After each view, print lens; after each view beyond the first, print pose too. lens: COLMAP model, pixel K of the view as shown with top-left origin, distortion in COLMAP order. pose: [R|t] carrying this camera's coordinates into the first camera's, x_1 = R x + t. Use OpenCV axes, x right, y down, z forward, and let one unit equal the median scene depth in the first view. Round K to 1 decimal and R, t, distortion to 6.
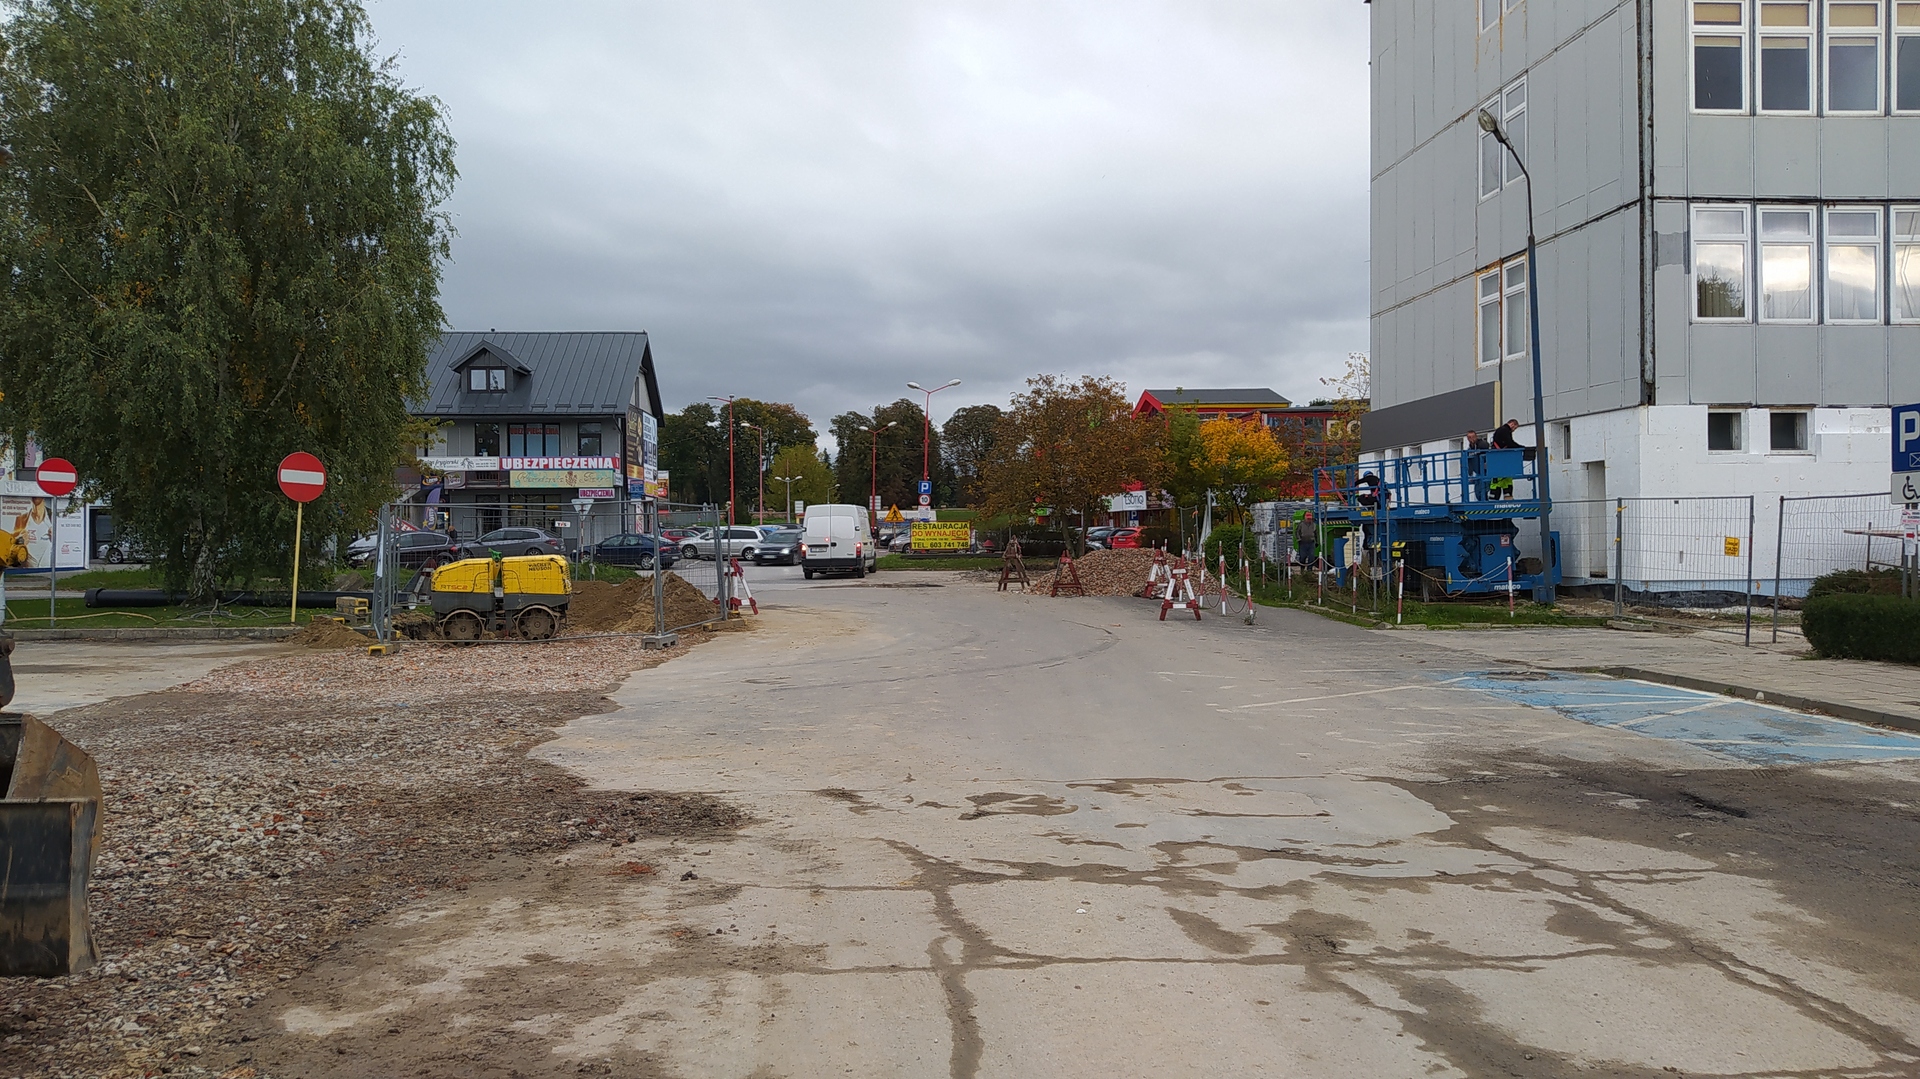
lens RADIAL K [[1443.9, 0, 965.0], [0, 1443.9, 537.1], [0, 0, 1]] dist [0.069009, -0.070985]
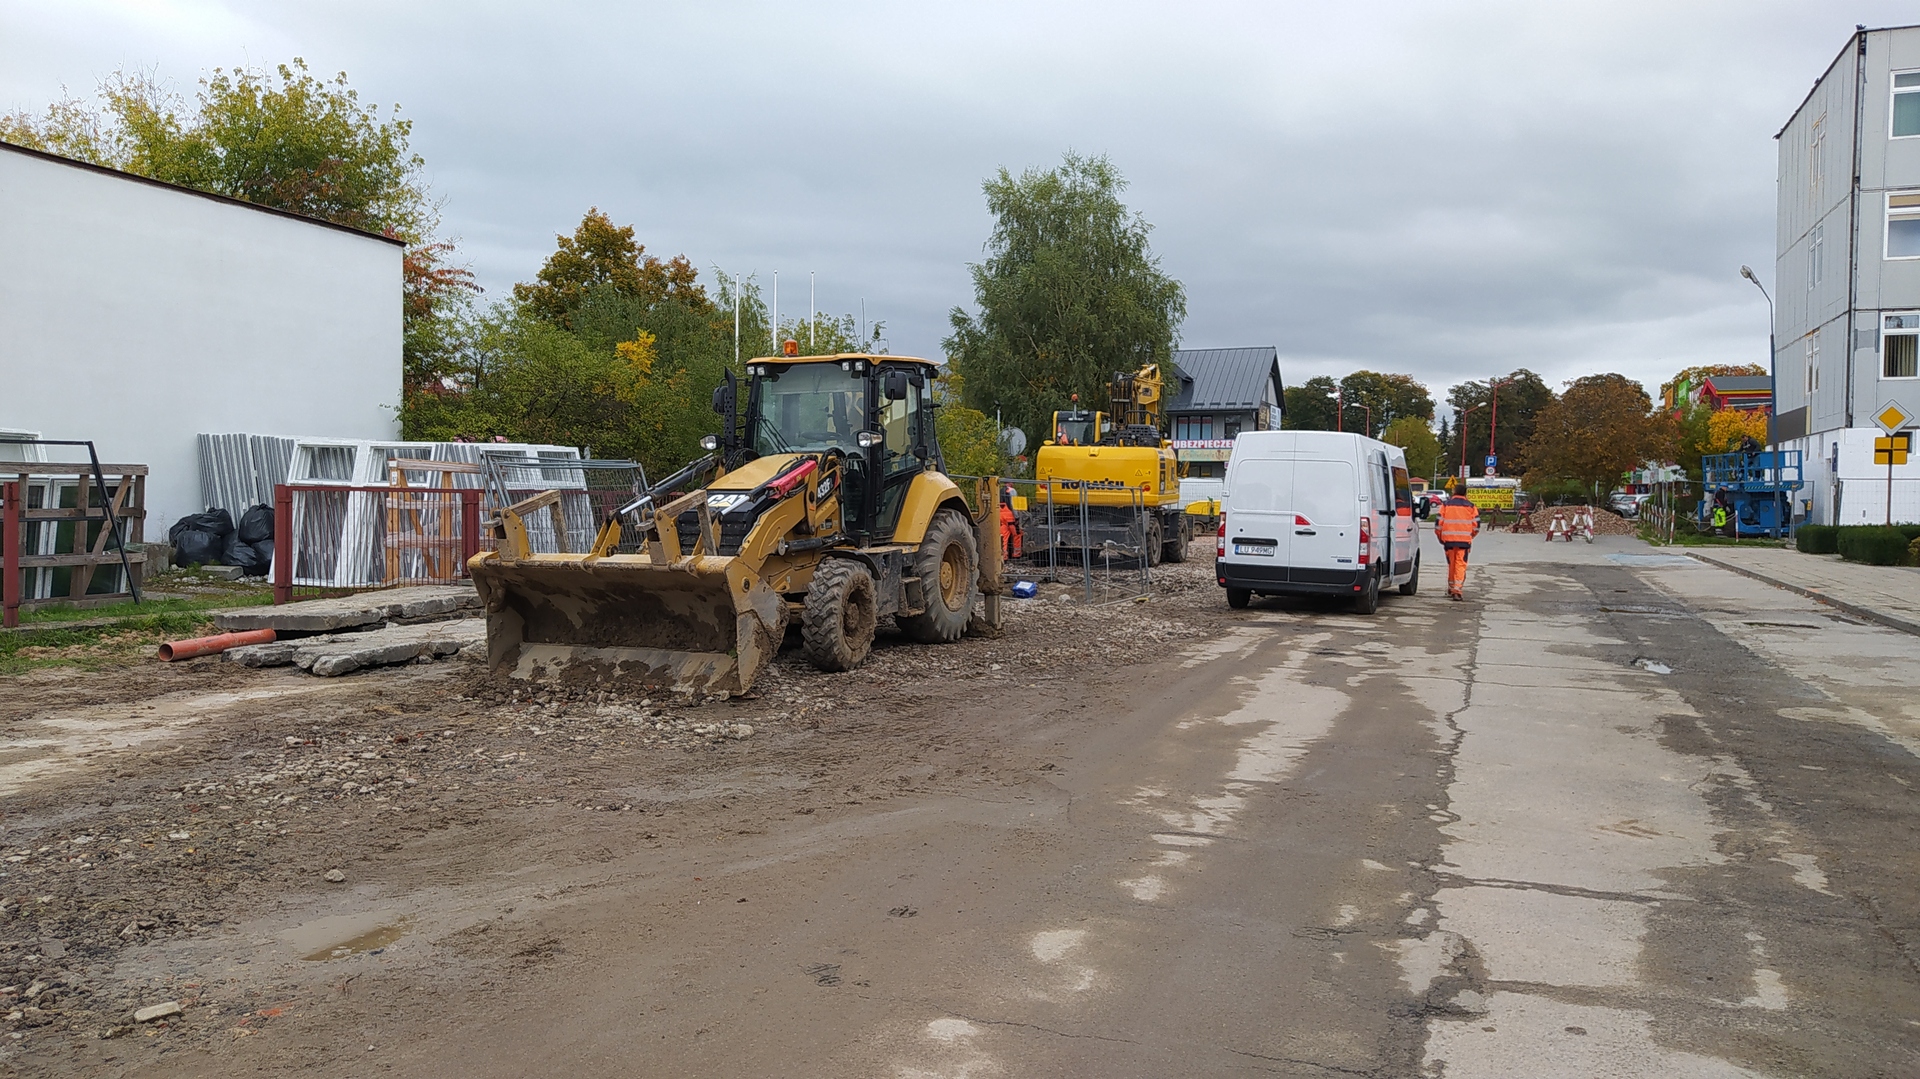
lens RADIAL K [[1443.9, 0, 944.7], [0, 1443.9, 544.4], [0, 0, 1]] dist [0.069009, -0.070985]
pose [[0.906573, 0.029856, -0.420991, 0.084804], [-0.017019, 0.999269, 0.034217, 0.003564], [0.421705, -0.023856, 0.906419, -0.403332]]
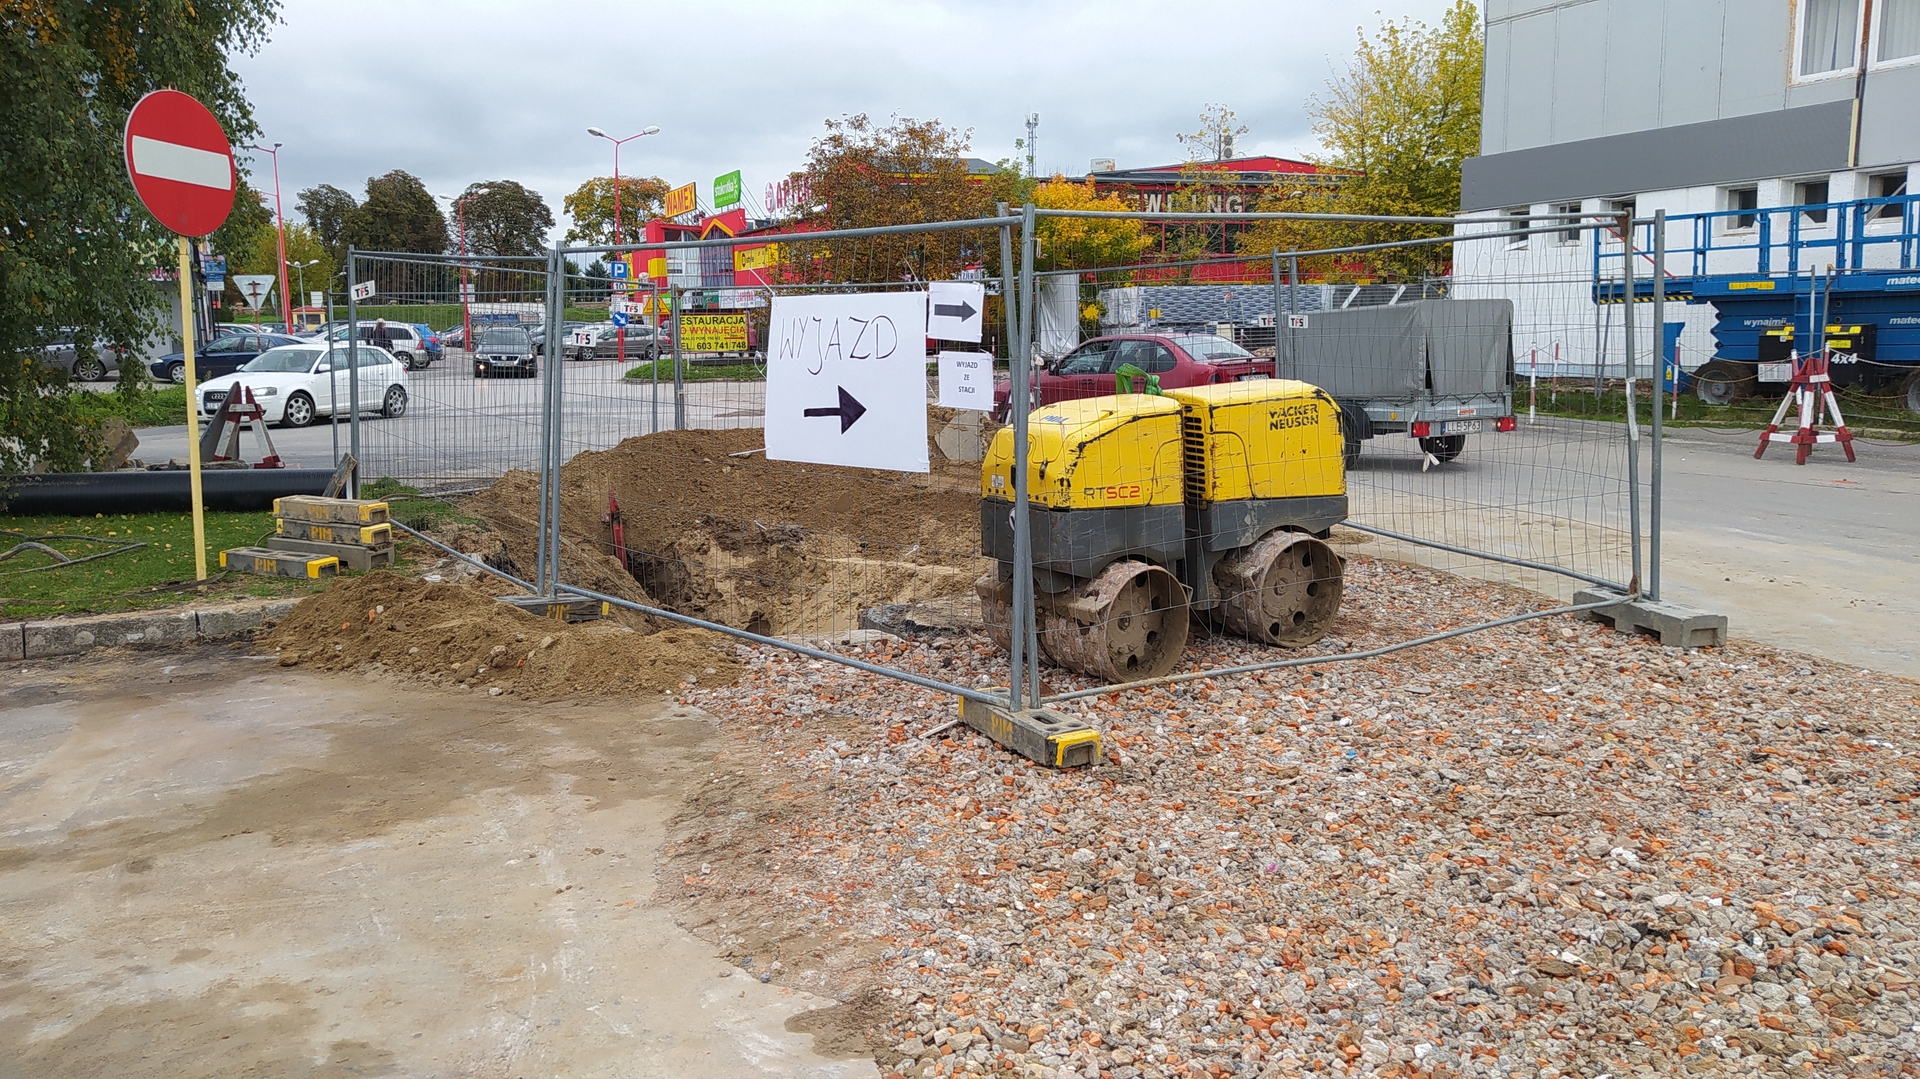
lens RADIAL K [[1443.9, 0, 969.4], [0, 1443.9, 553.5], [0, 0, 1]] dist [0.069009, -0.070985]
pose [[0.934254, -0.064866, 0.350659, -0.145972], [0.011853, 0.988423, 0.151261, -0.000010], [-0.356411, -0.137160, 0.924207, 0.214413]]
